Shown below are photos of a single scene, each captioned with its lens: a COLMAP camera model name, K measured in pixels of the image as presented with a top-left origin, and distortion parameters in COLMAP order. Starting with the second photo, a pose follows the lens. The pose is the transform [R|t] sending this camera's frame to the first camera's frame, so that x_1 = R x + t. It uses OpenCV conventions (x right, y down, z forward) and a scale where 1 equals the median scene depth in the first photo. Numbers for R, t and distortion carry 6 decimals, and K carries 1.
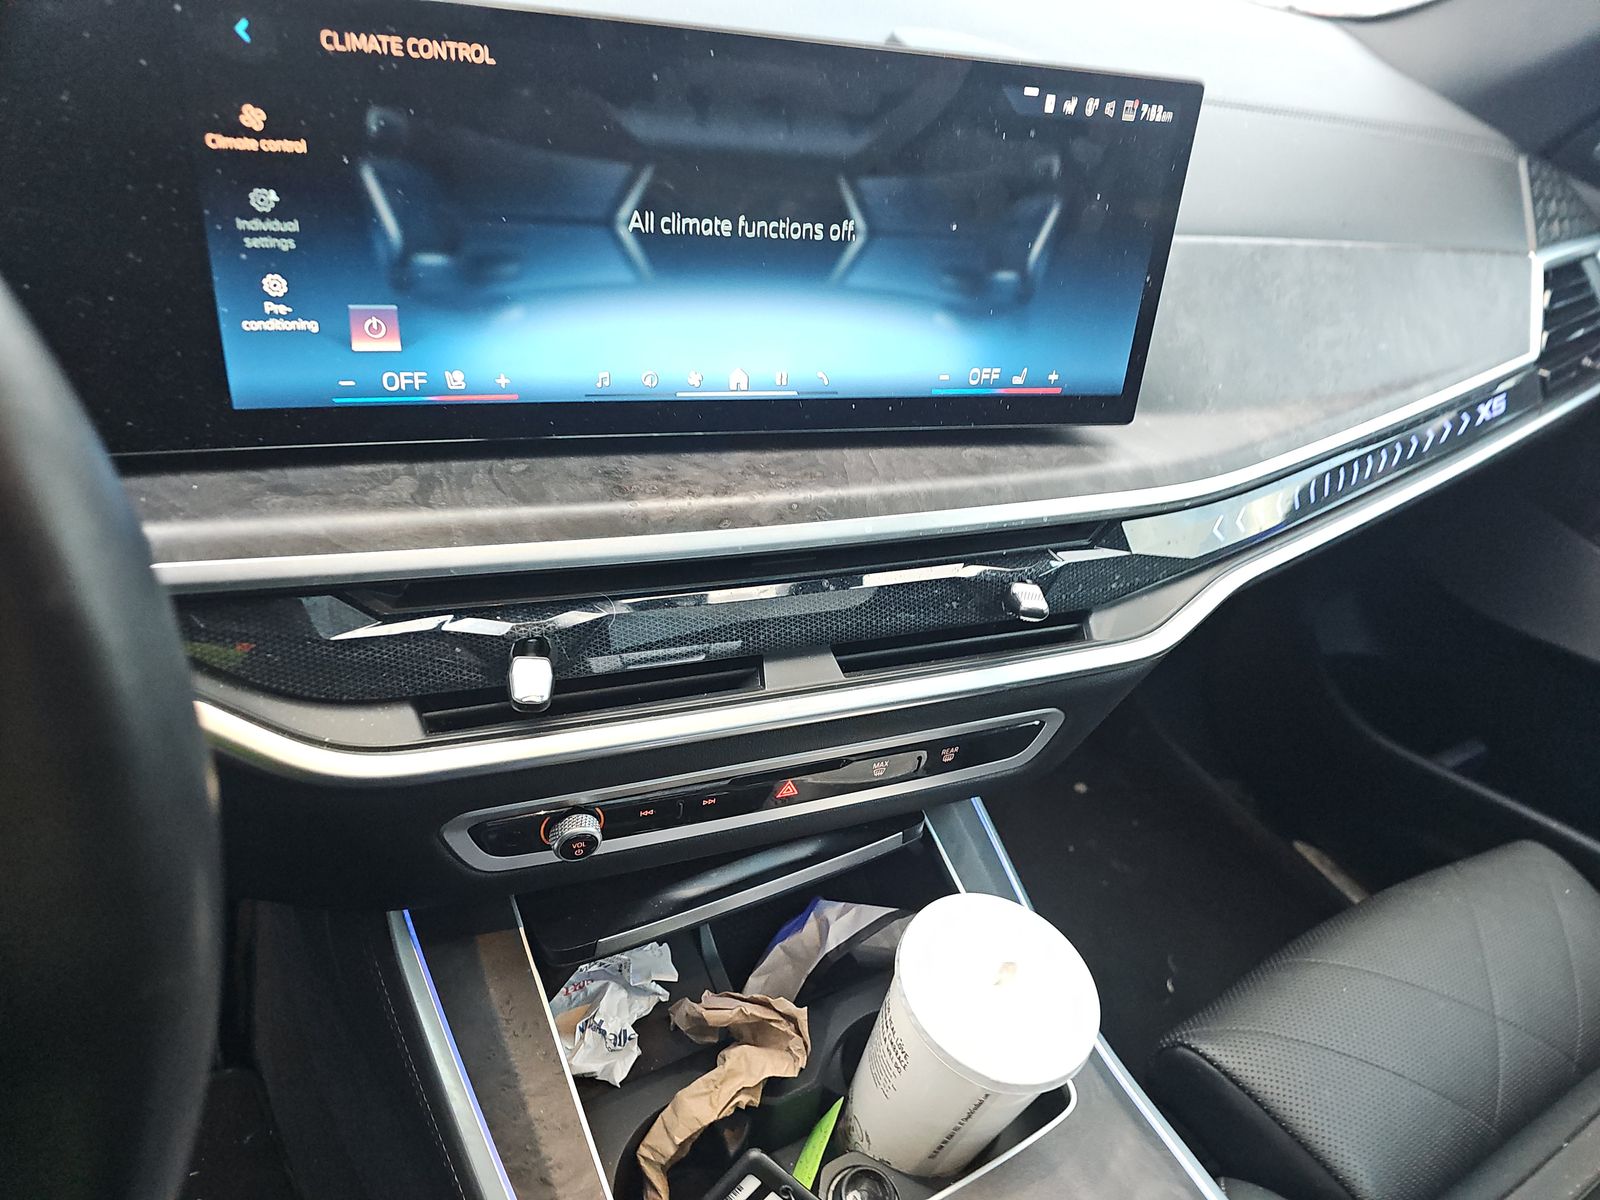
lens RADIAL K [[978.3, 0, 911.9], [0, 978.3, 604.9], [0, 0, 1]] dist [0.058764, -0.058356]
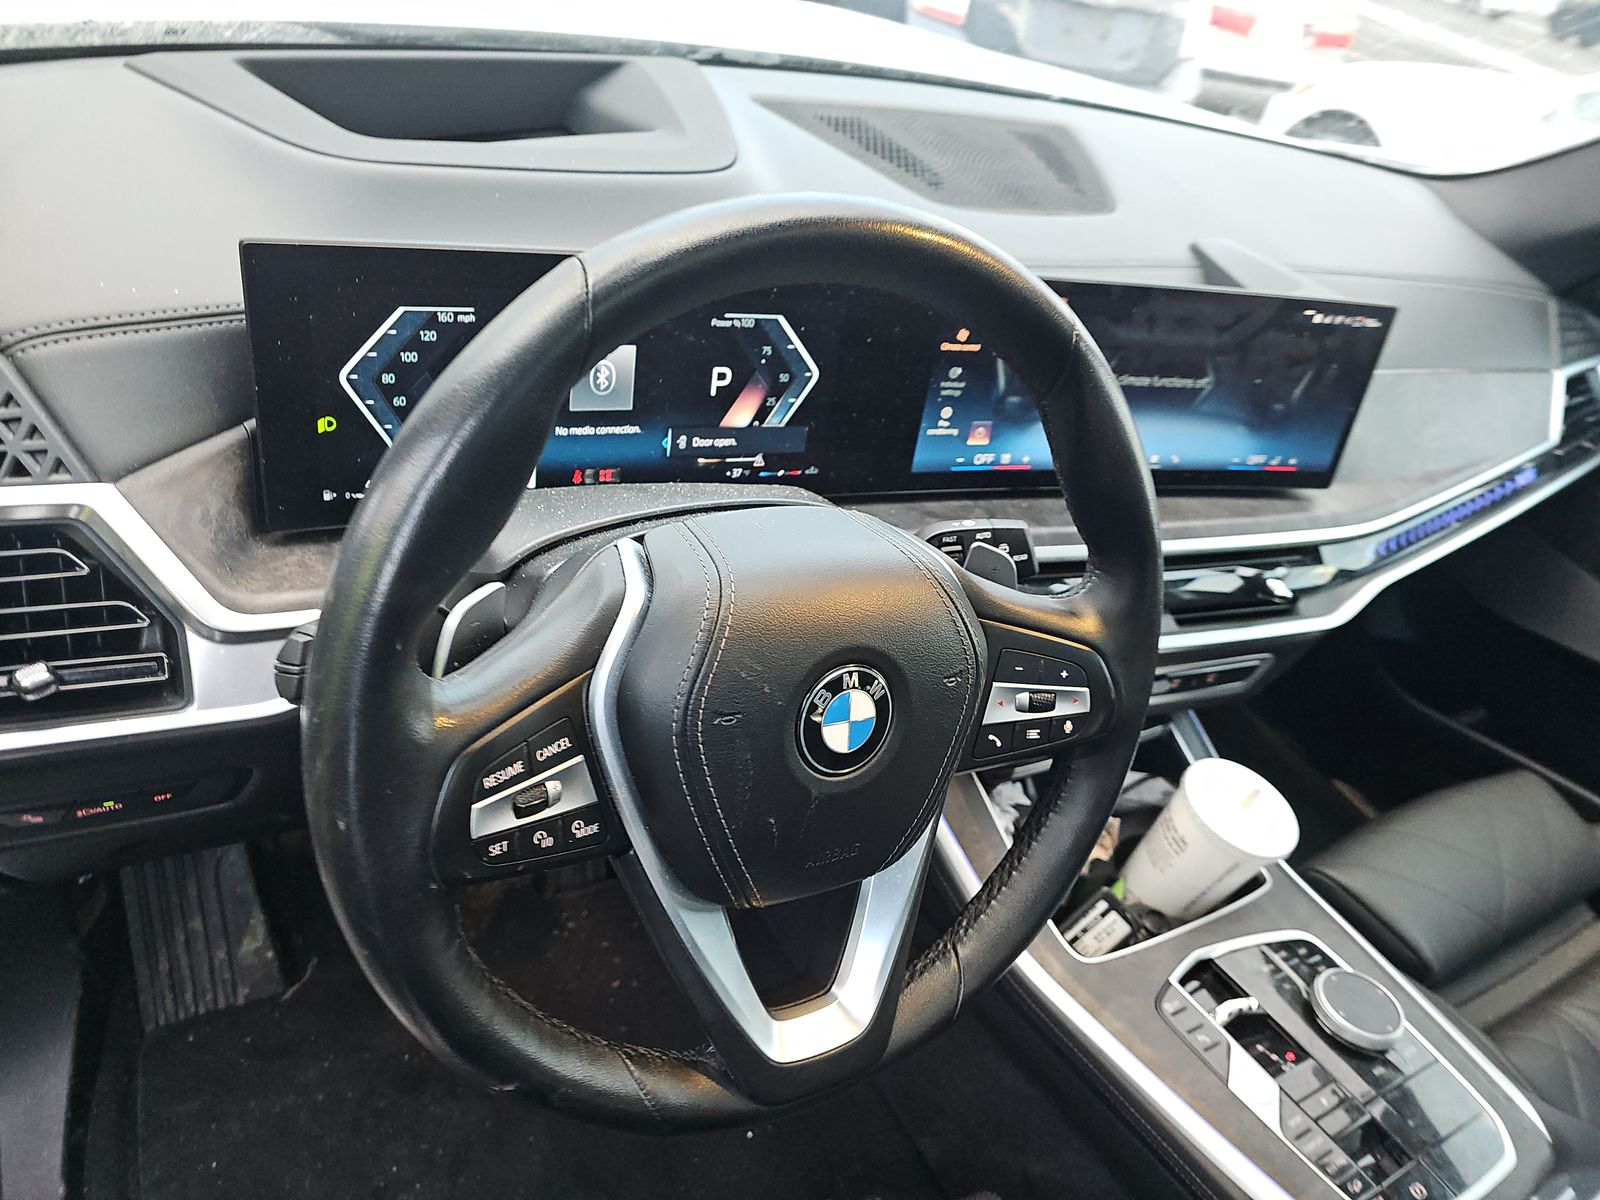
lens RADIAL K [[1033.2, 0, 827.9], [0, 1033.2, 599.7], [0, 0, 1]] dist [0.037675, -0.040856]
pose [[0.998483, 0.054988, 0.002914, -0.690886], [-0.055038, 0.998251, 0.021599, 0.016851], [-0.001721, -0.021727, 0.999762, -0.865128]]
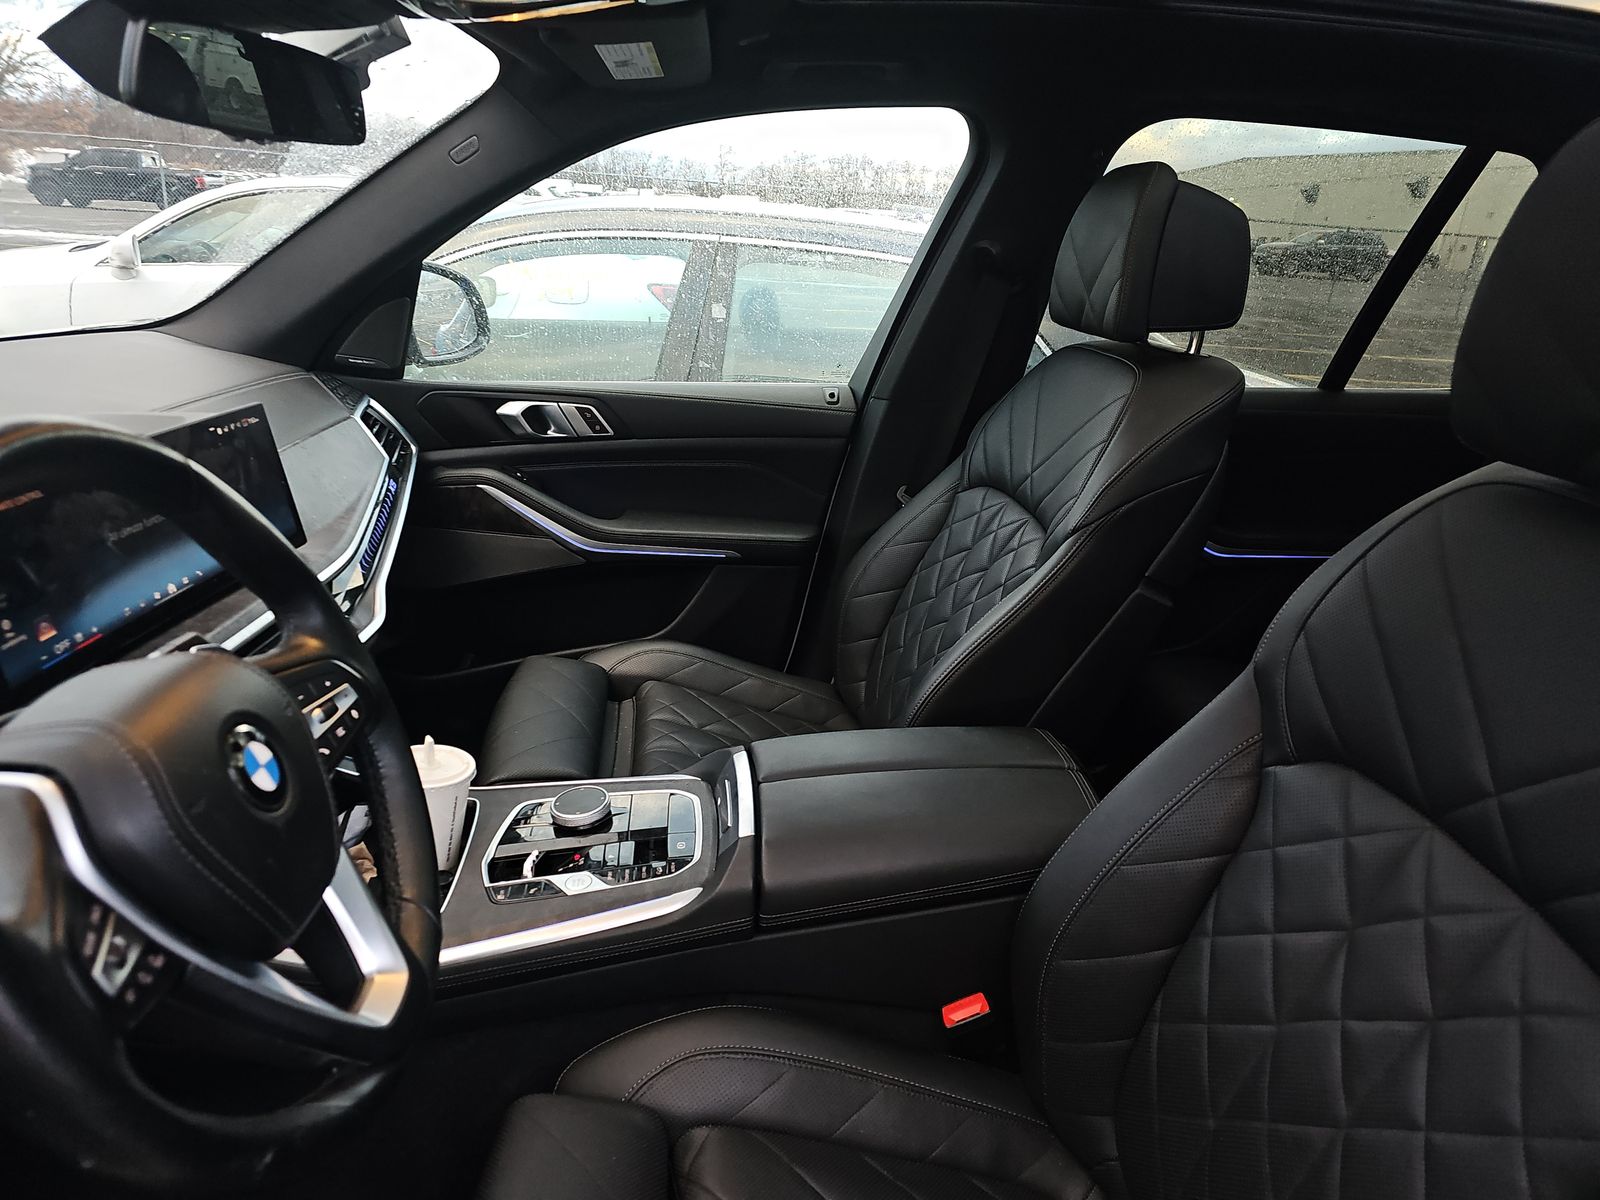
lens RADIAL K [[1033.2, 0, 827.9], [0, 1033.2, 599.7], [0, 0, 1]] dist [0.037675, -0.040856]
pose [[0.395470, -0.442107, 0.805074, -1.347349], [0.540351, 0.820783, 0.185301, 0.126879], [-0.742714, 0.361742, 0.563488, -1.209245]]
